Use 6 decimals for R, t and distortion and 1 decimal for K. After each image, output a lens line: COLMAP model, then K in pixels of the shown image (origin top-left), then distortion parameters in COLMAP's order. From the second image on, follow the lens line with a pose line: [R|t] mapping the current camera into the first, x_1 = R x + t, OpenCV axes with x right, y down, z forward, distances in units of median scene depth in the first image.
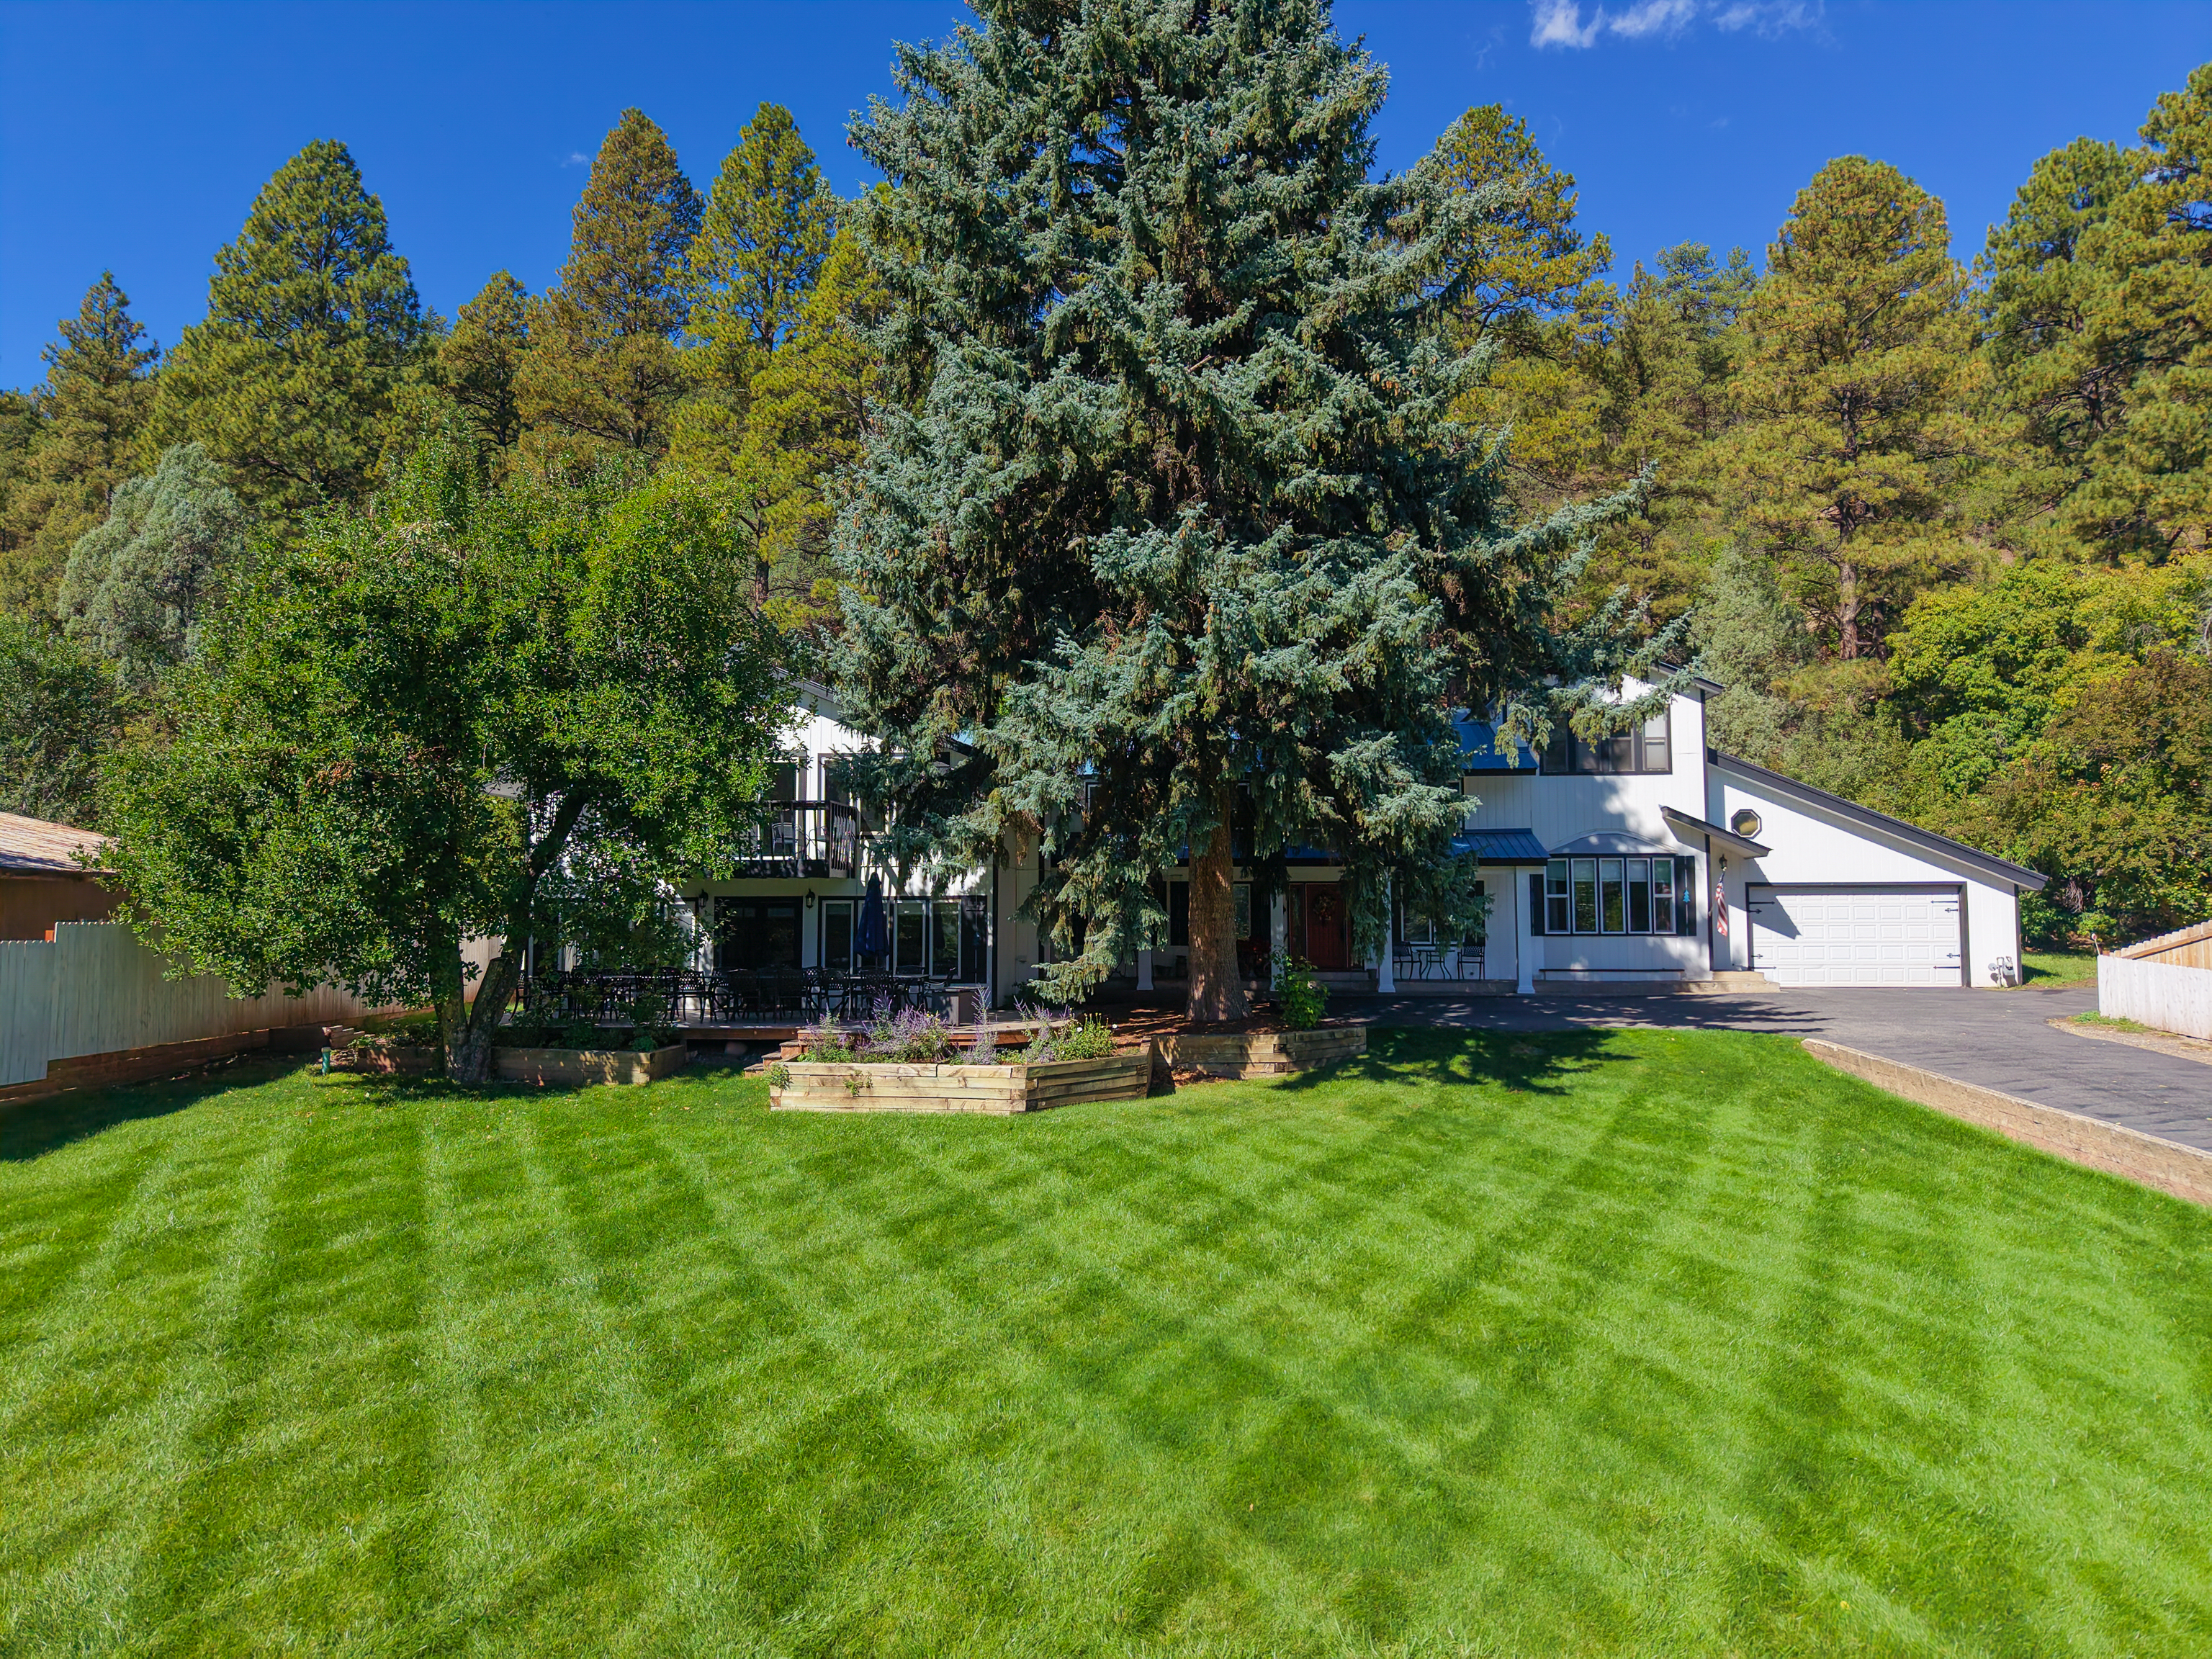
lens RADIAL K [[1493.6, 0, 1099.1], [0, 1493.6, 826.3], [0, 0, 1]] dist [0.029441, -0.027132]
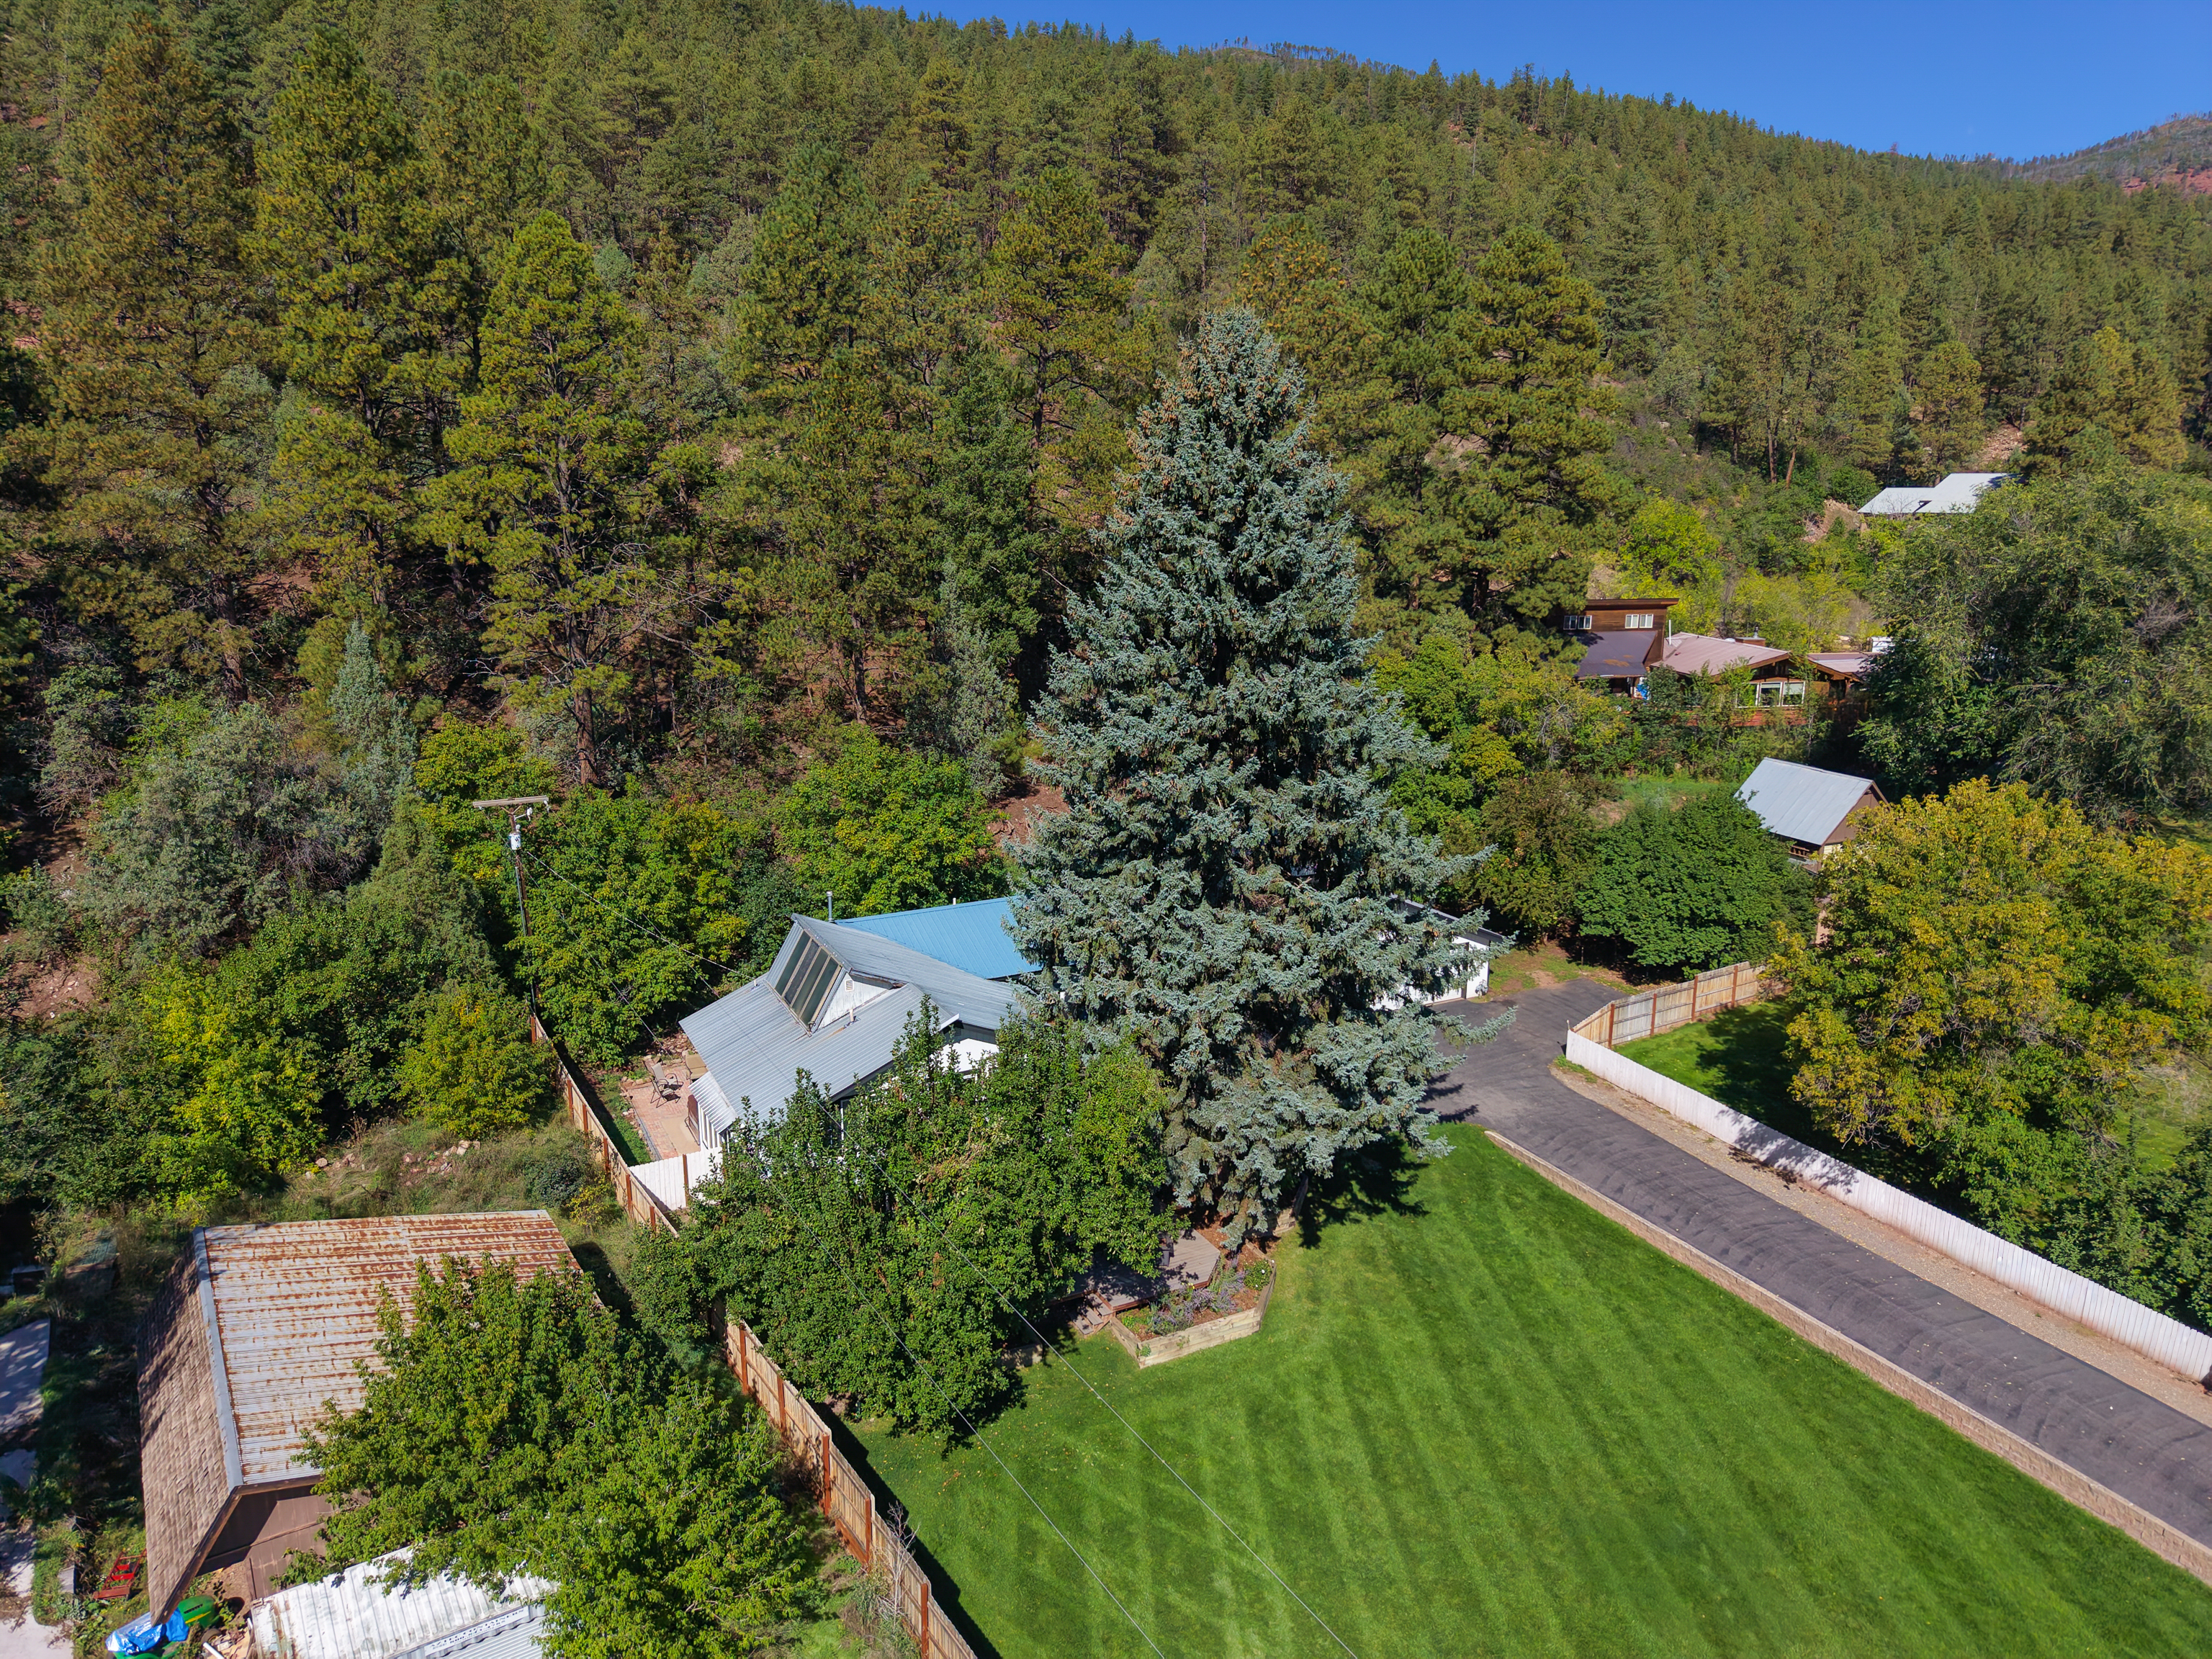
lens RADIAL K [[1493.6, 0, 1101.6], [0, 1493.6, 831.4], [0, 0, 1]] dist [0.029441, -0.027132]
pose [[0.847027, -0.122678, 0.517200, -0.974638], [-0.032563, 0.959200, 0.280848, -0.816873], [-0.530552, -0.254727, 0.808473, -0.226455]]
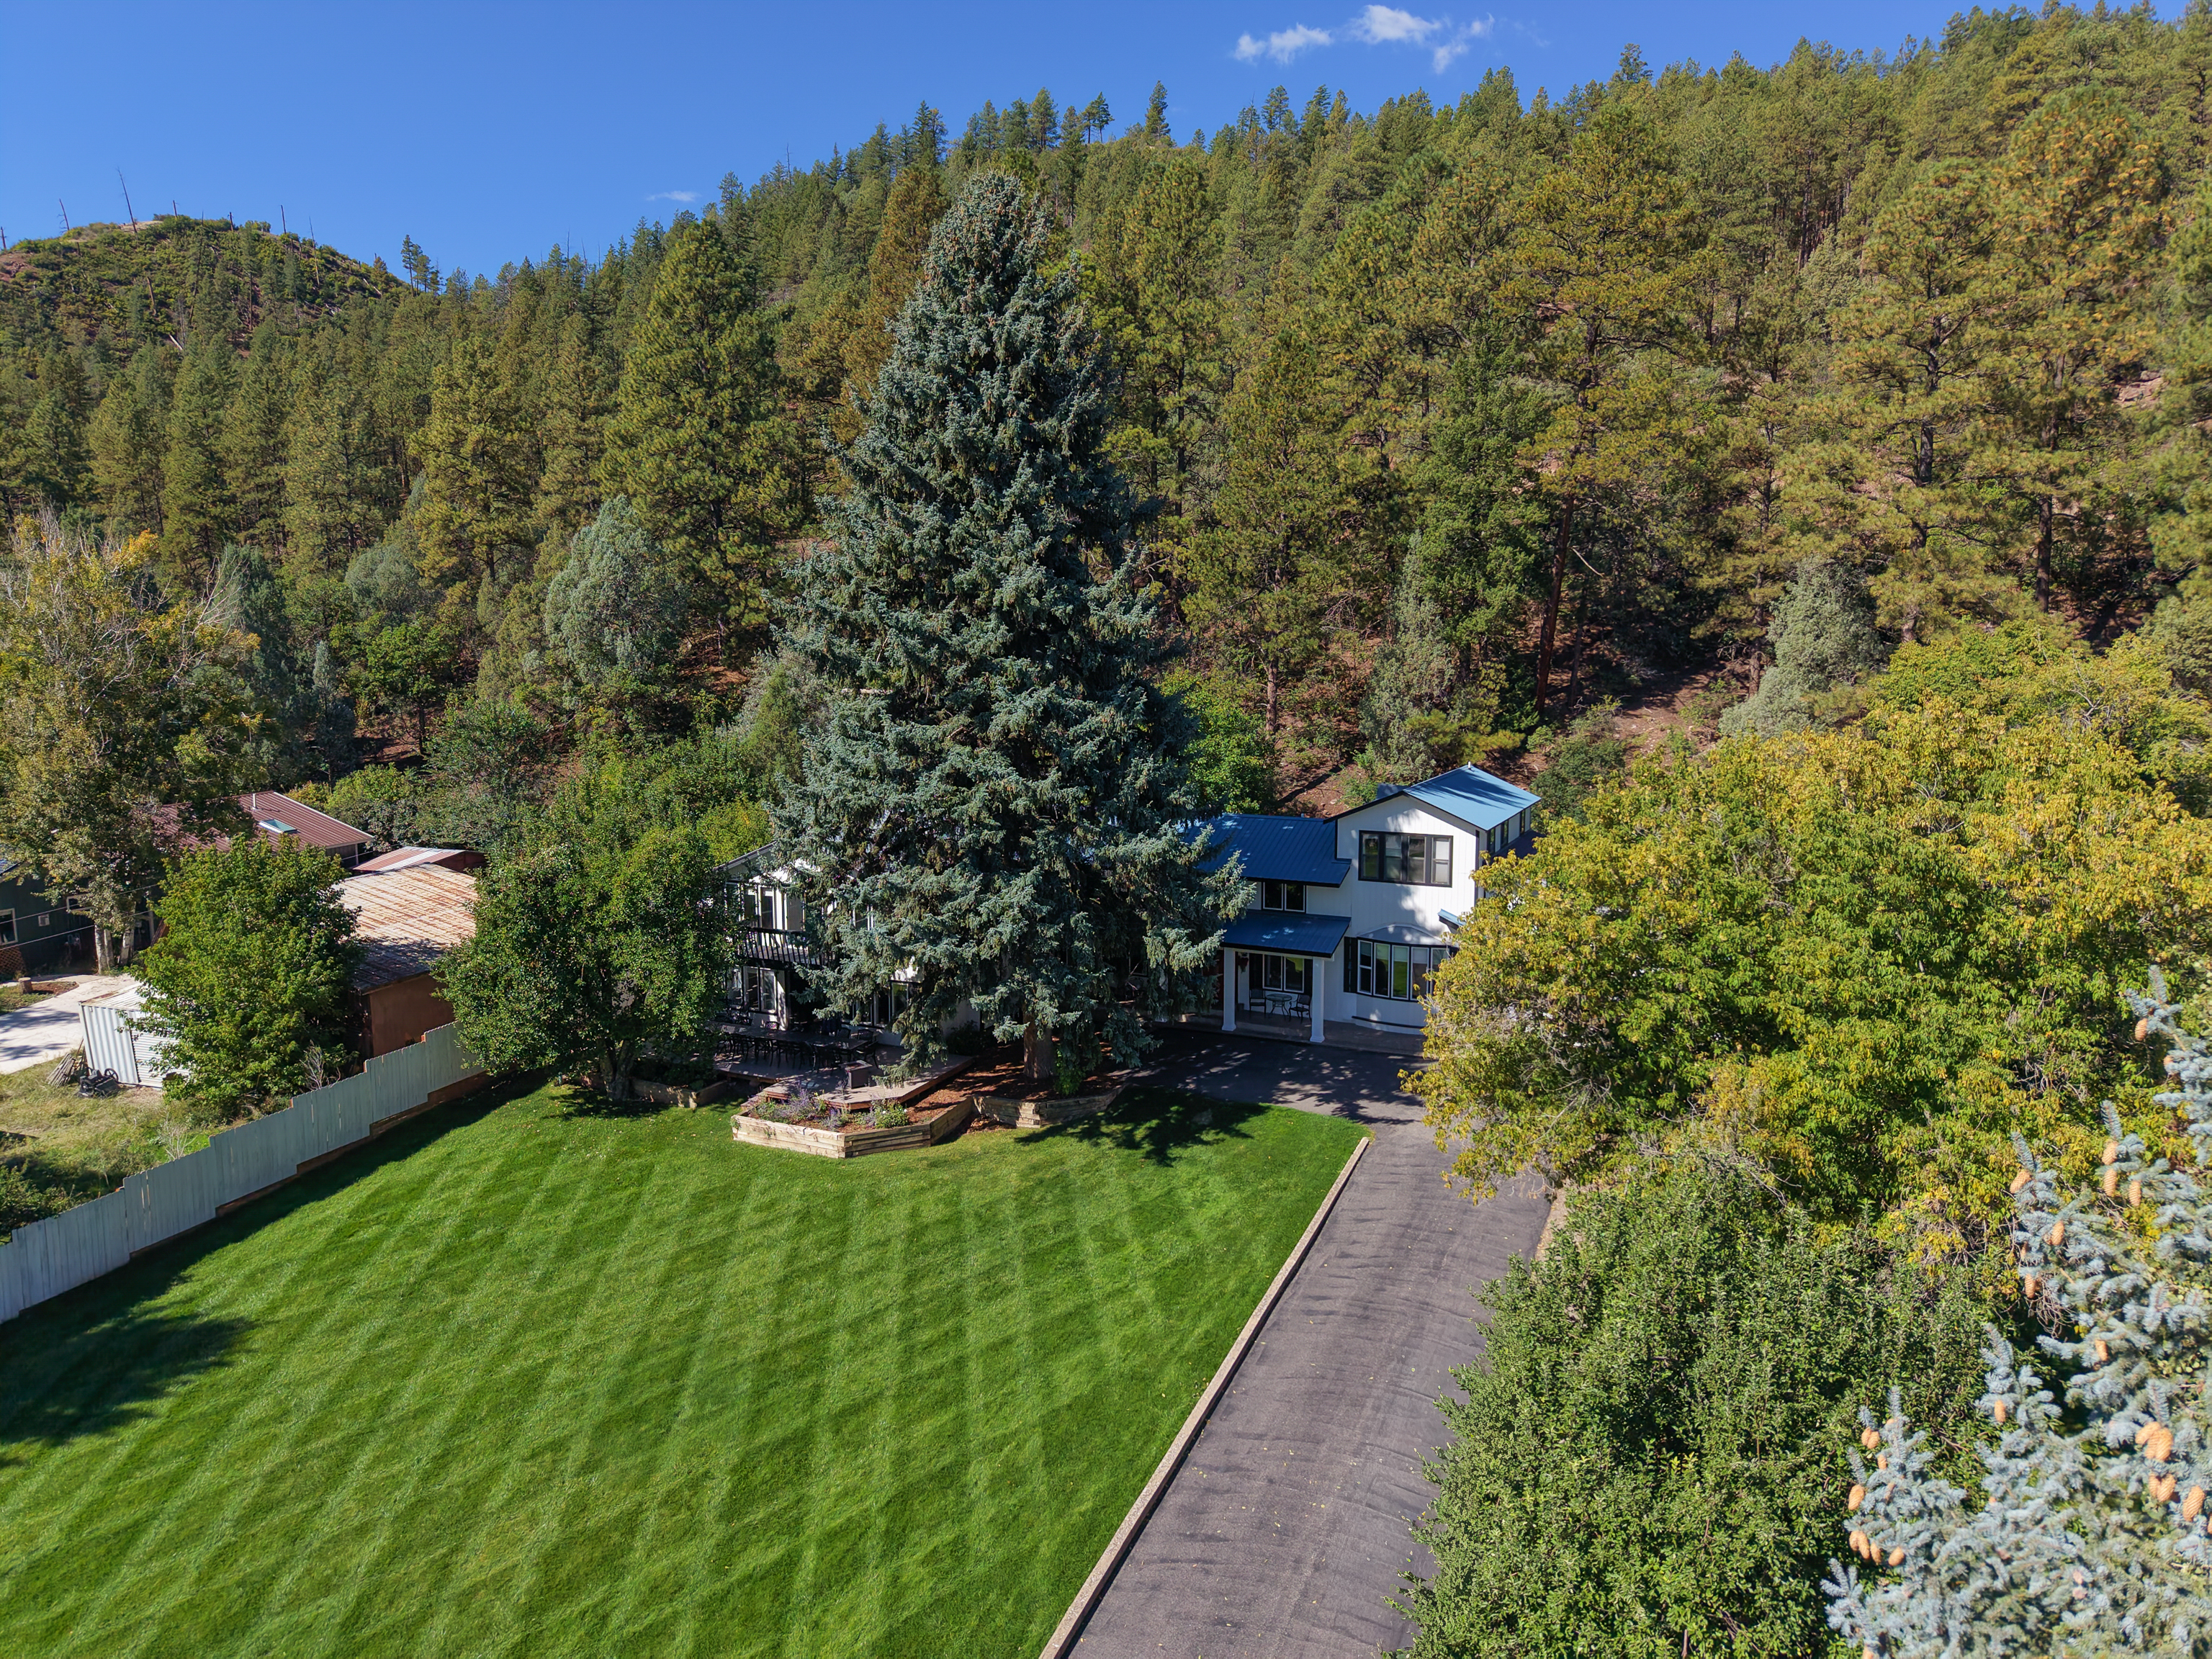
lens RADIAL K [[1493.6, 0, 1101.9], [0, 1493.6, 820.4], [0, 0, 1]] dist [0.029441, -0.027132]
pose [[0.939355, 0.044211, -0.340086, 0.773294], [0.022036, 0.981826, 0.188502, -0.507382], [0.342239, -0.184564, 0.921308, -0.491519]]
